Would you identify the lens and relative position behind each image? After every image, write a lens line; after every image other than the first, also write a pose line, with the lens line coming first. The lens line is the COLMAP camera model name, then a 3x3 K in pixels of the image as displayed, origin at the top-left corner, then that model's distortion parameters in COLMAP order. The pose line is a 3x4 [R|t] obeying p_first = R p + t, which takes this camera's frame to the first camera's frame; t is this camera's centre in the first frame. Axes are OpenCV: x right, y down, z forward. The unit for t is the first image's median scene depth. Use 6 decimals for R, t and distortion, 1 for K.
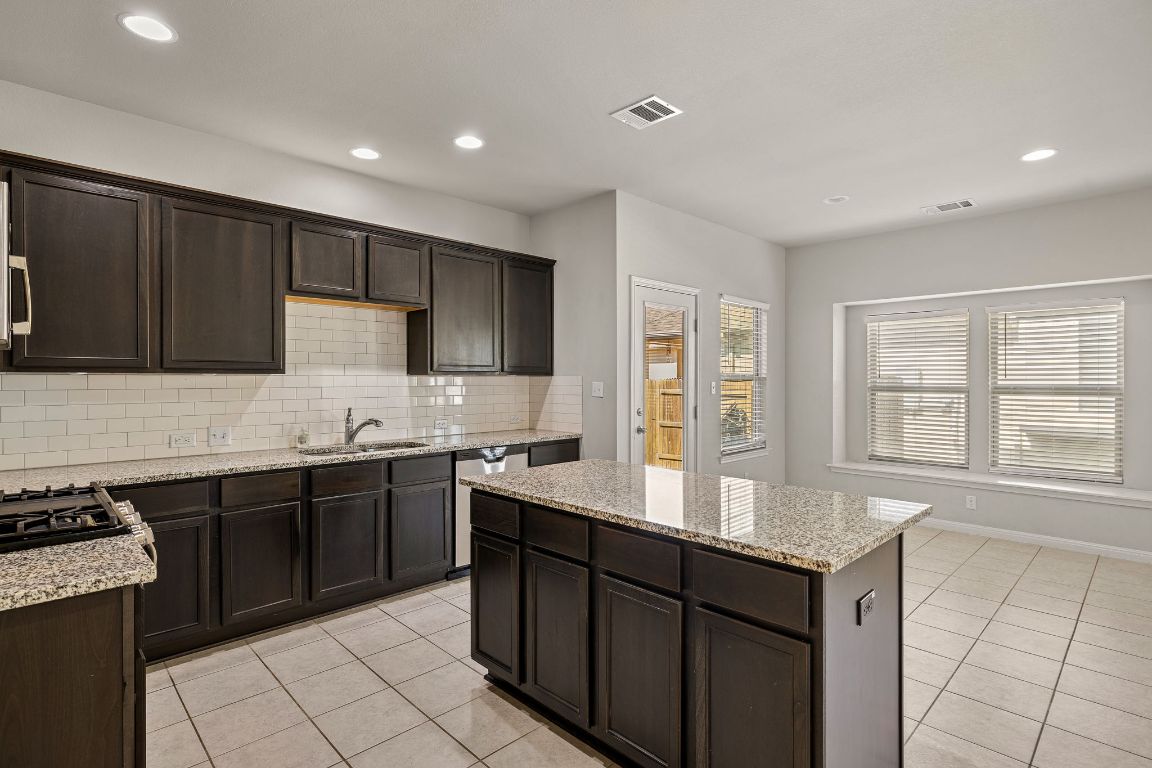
lens RADIAL K [[571.9, 0, 574.3], [0, 571.9, 380.7], [0, 0, 1]] dist [-0.002186, -0.000460]
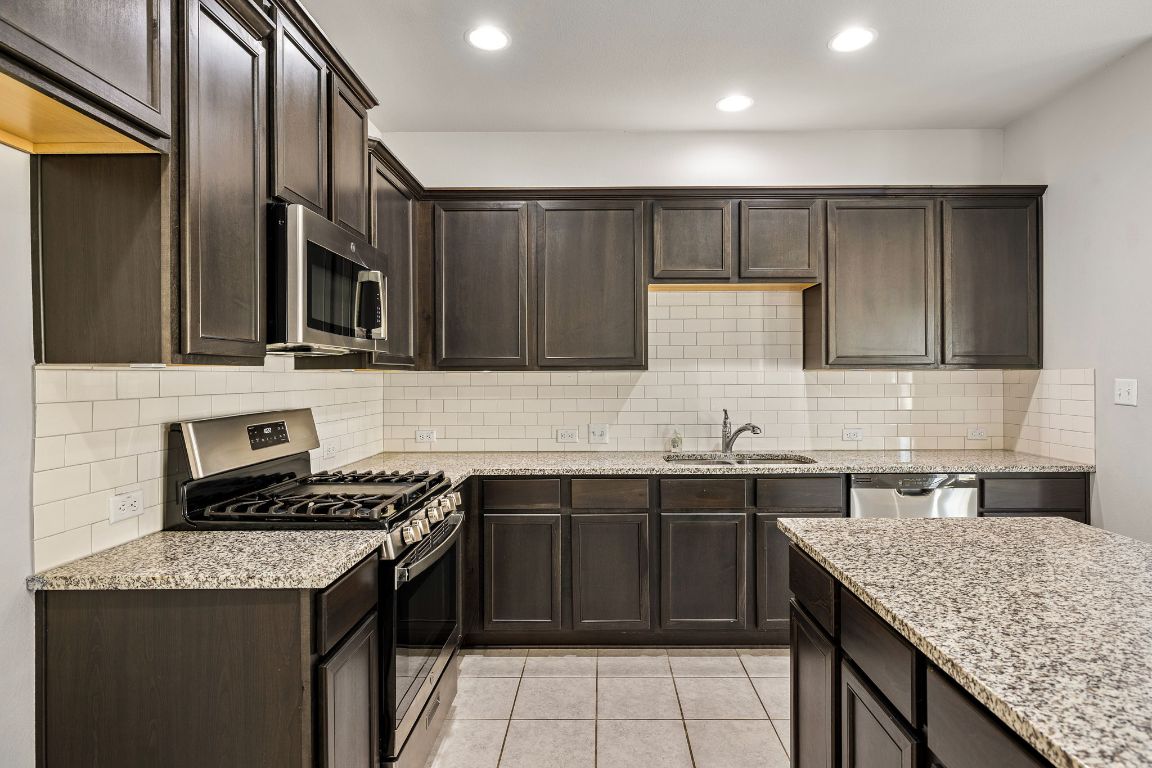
lens RADIAL K [[616.6, 0, 588.6], [0, 616.6, 378.2], [0, 0, 1]] dist [0.000010, -0.000763]
pose [[0.710716, -0.001137, -0.703478, 0.112289], [0.002693, 0.999996, 0.001105, -0.000397], [0.703474, -0.002680, 0.710716, 0.216337]]
